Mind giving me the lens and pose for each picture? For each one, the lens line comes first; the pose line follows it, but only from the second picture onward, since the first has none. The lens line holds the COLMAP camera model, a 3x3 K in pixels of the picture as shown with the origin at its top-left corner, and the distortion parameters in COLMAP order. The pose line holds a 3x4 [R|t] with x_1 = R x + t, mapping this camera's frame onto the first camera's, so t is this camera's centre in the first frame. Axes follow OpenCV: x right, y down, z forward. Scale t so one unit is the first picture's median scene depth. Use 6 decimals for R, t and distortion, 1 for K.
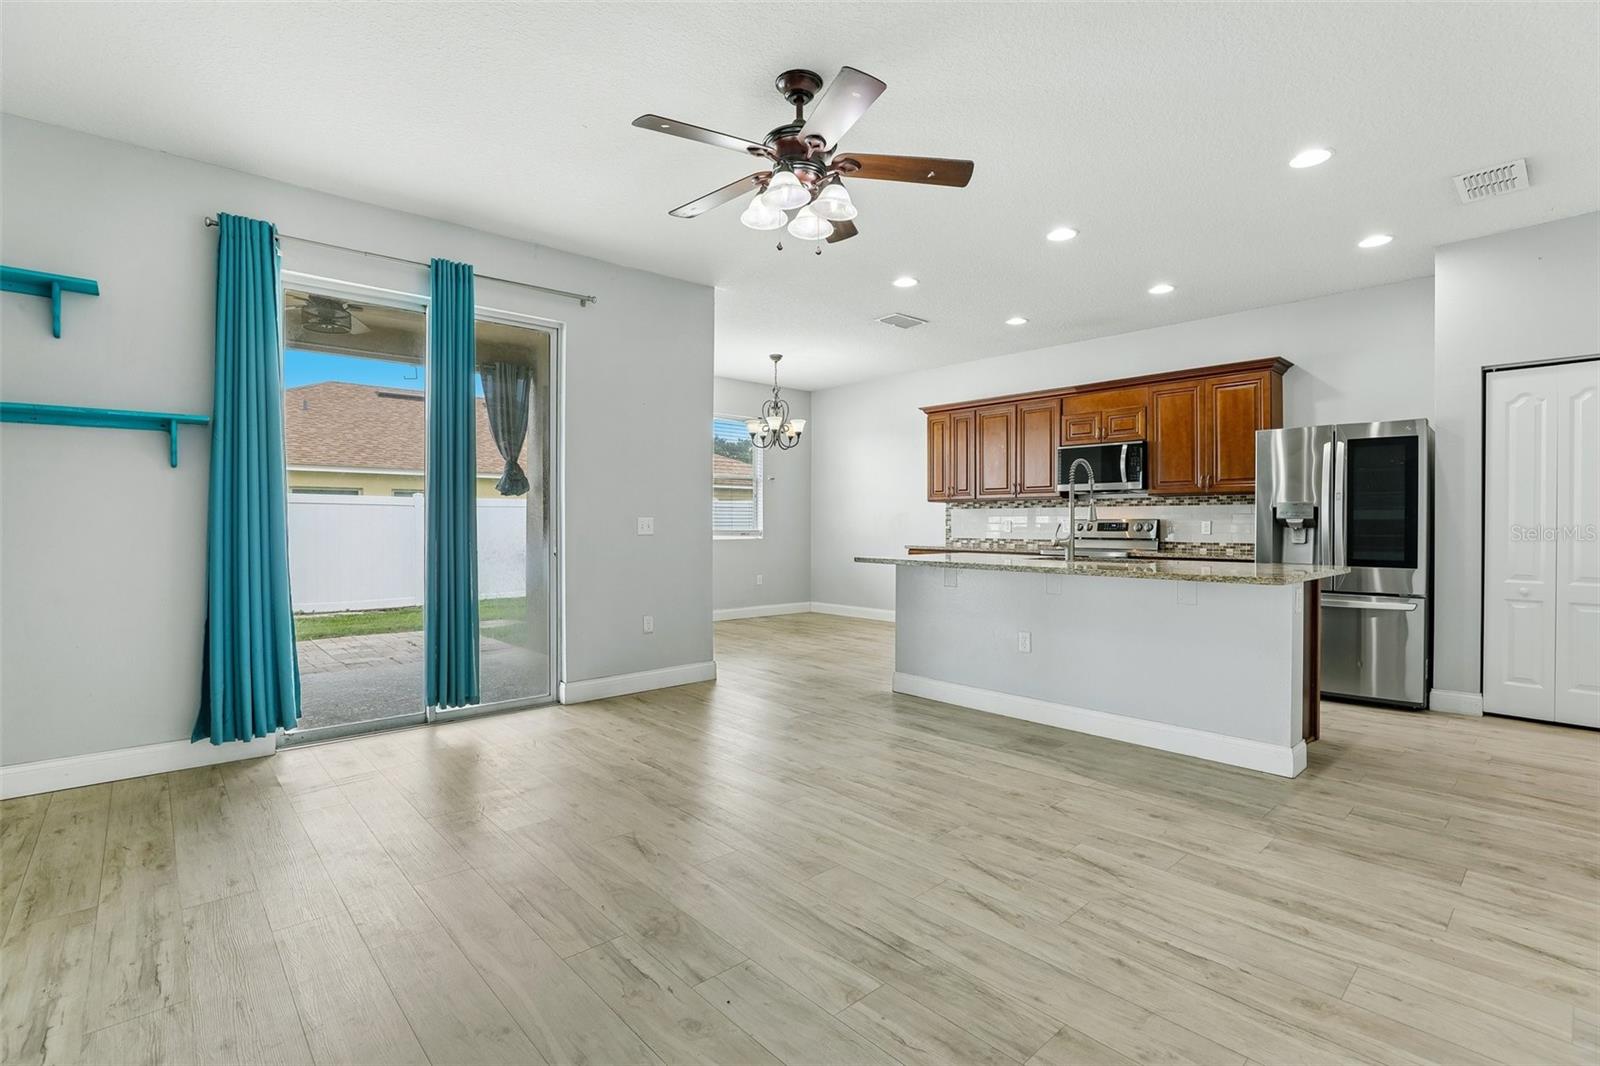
lens RADIAL K [[742.3, 0, 796.6], [0, 742.3, 528.2], [0, 0, 1]] dist [-0.036141, 0.013857]
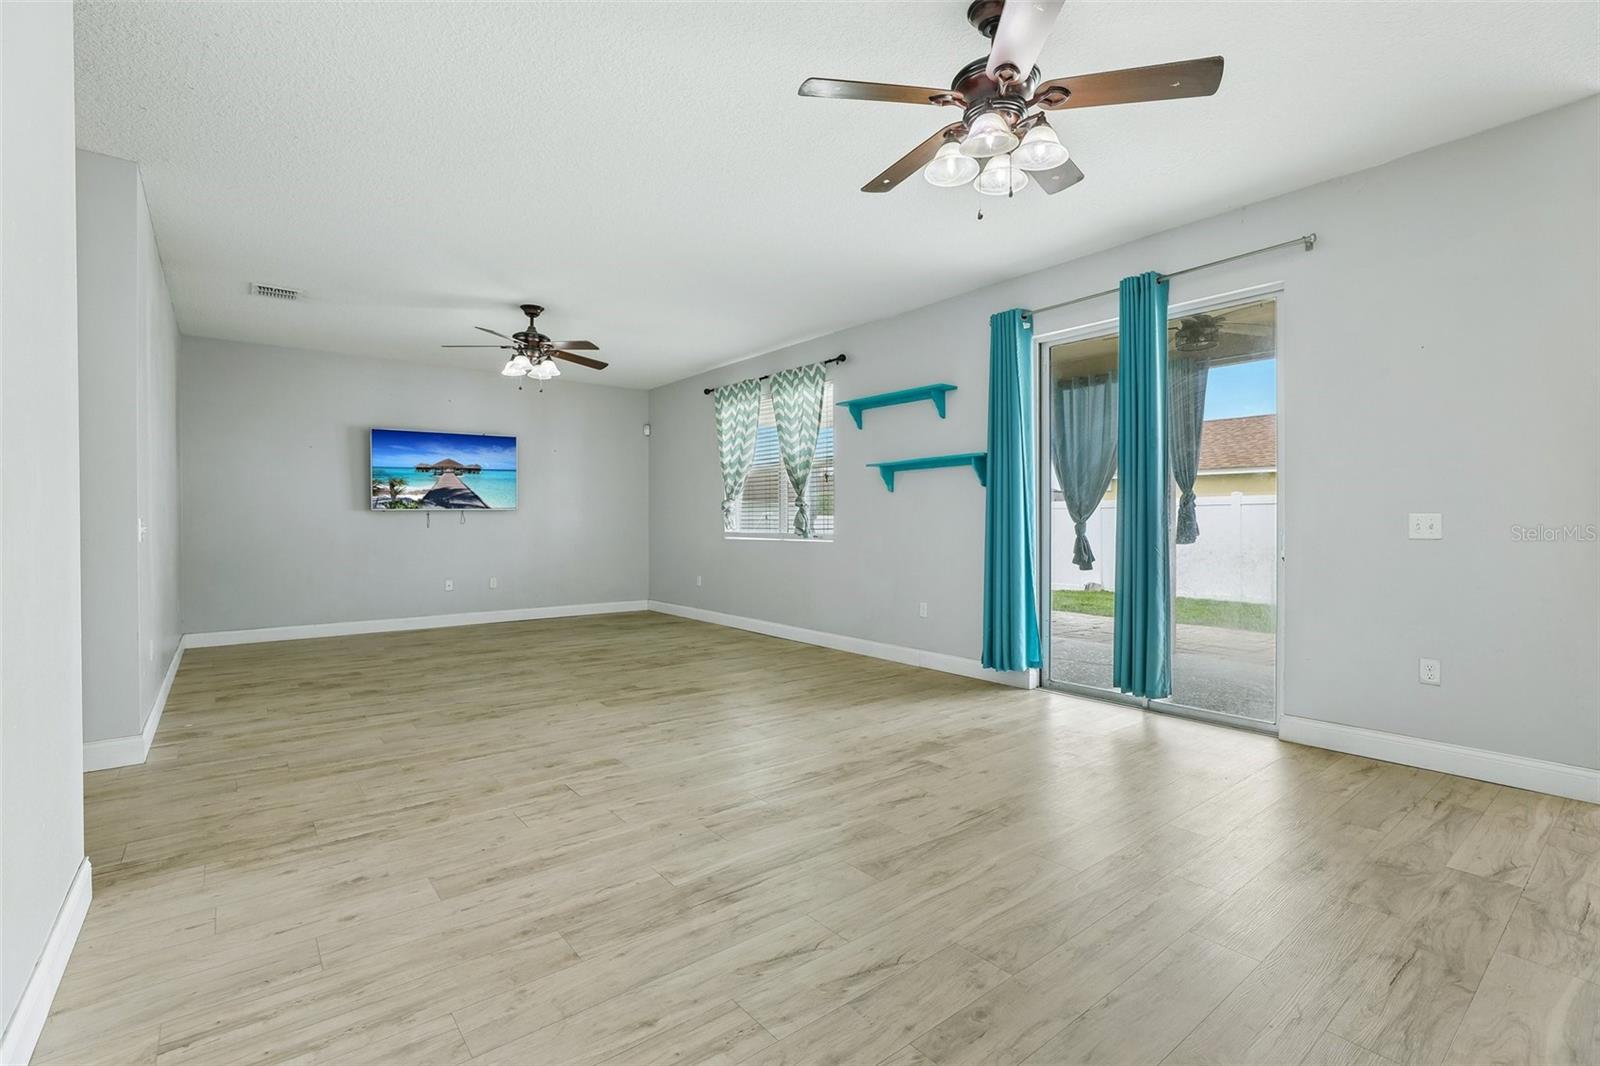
lens RADIAL K [[732.5, 0, 799.3], [0, 732.5, 528.7], [0, 0, 1]] dist [-0.029858, 0.011957]
pose [[-0.064300, 0.006969, -0.997906, 0.503387], [-0.007941, 0.999940, 0.007495, -0.001048], [0.997899, 0.008407, -0.064241, 0.481468]]
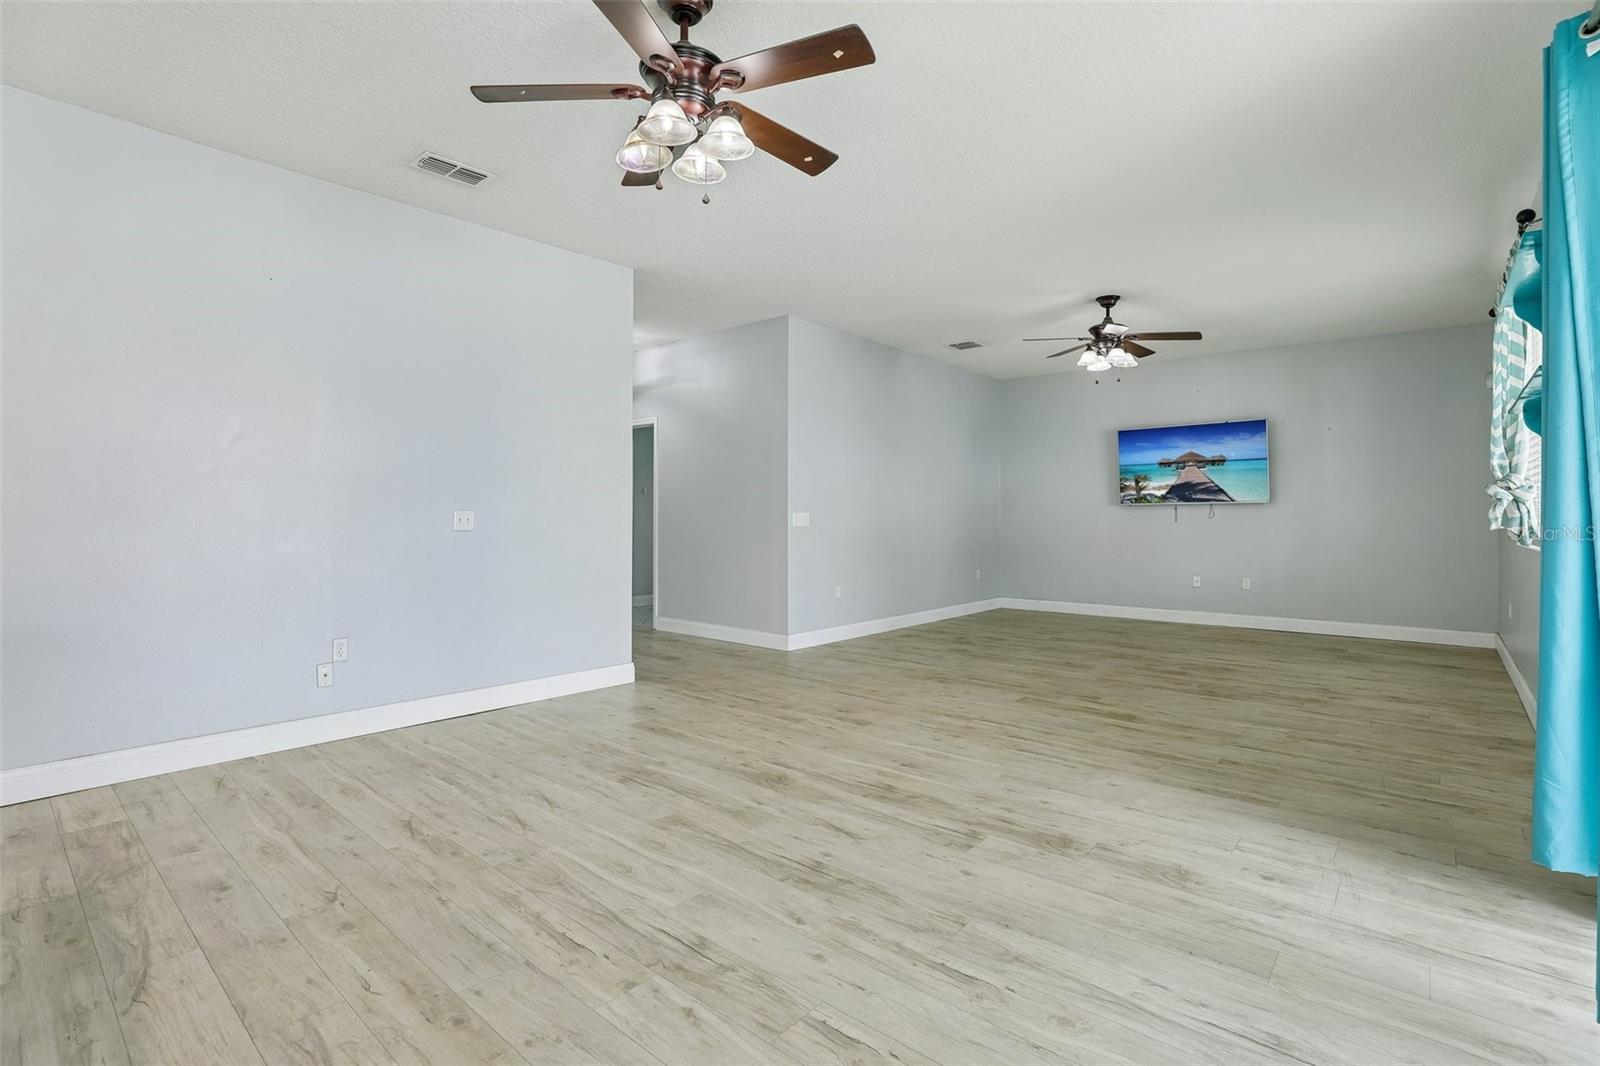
lens RADIAL K [[737.2, 0, 791.1], [0, 737.2, 528.2], [0, 0, 1]] dist [-0.033100, 0.000506]
pose [[-0.993168, -0.000838, -0.116690, -0.013586], [-0.003656, 0.999707, 0.023931, -0.007233], [0.116636, 0.024194, -0.992880, 1.067665]]
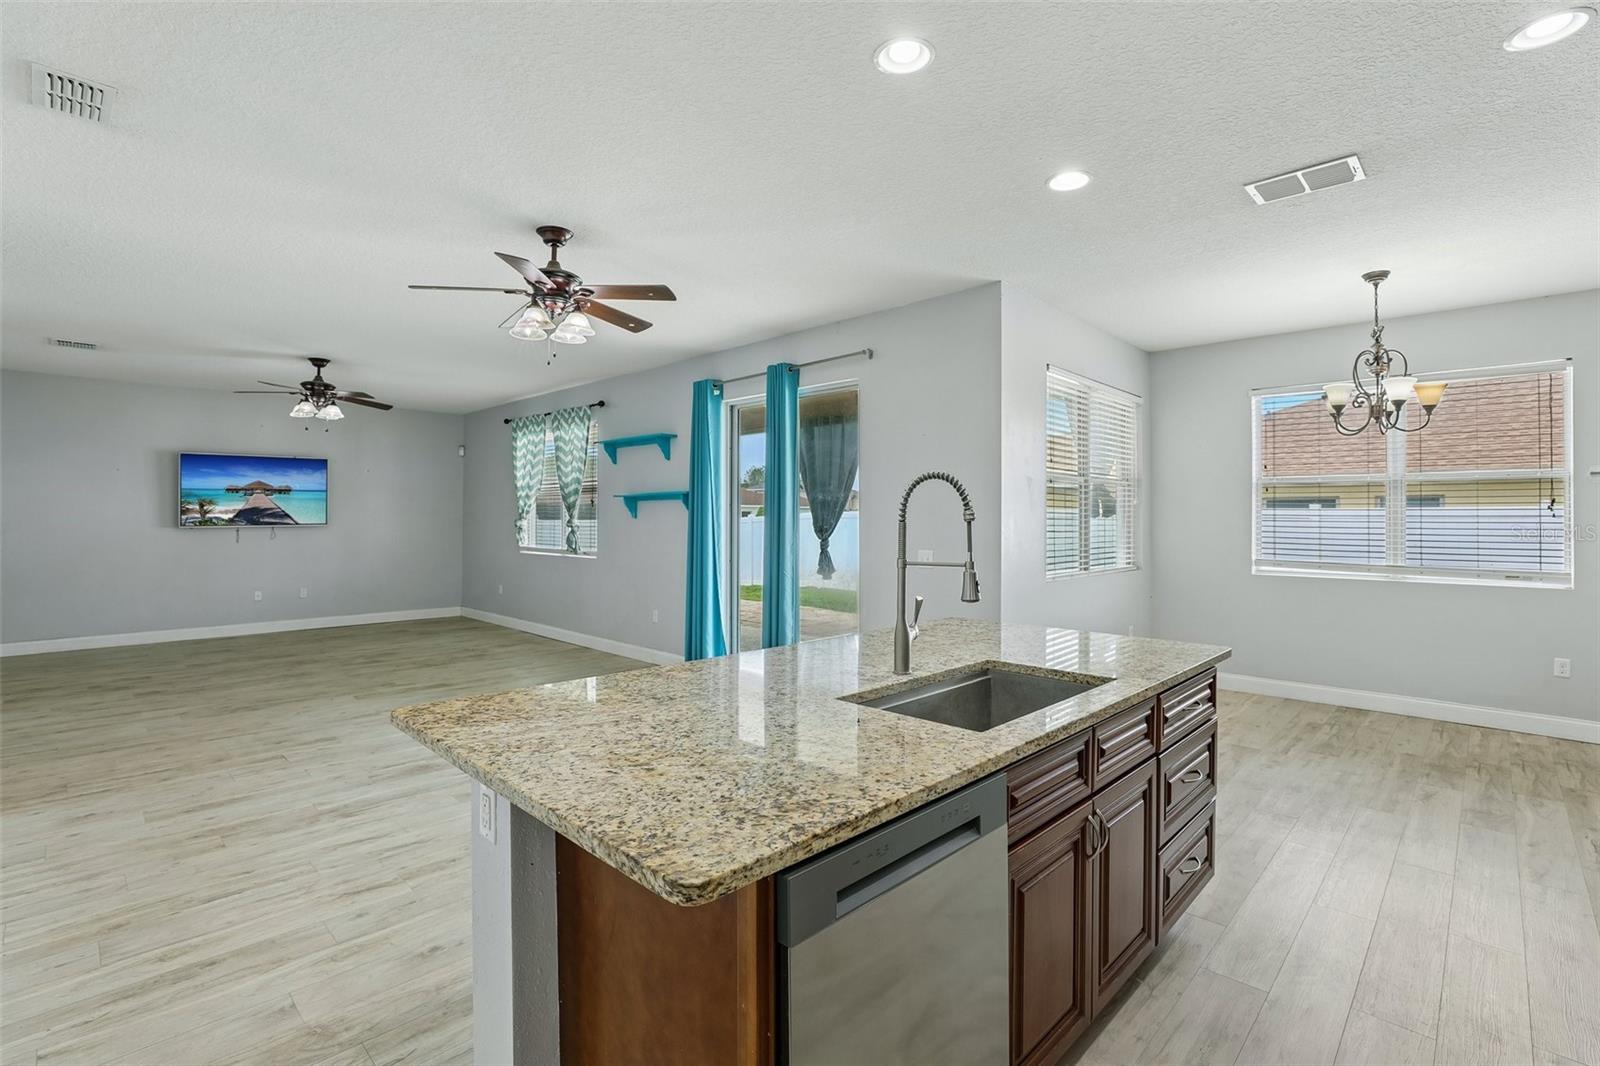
lens RADIAL K [[737.4, 0, 799.2], [0, 737.4, 515.0], [0, 0, 1]] dist [-0.045989, 0.014511]
pose [[0.067252, -0.007004, -0.997711, 0.776477], [-0.009678, 0.999924, -0.007672, -0.053336], [0.997689, 0.010172, 0.067179, 0.790630]]
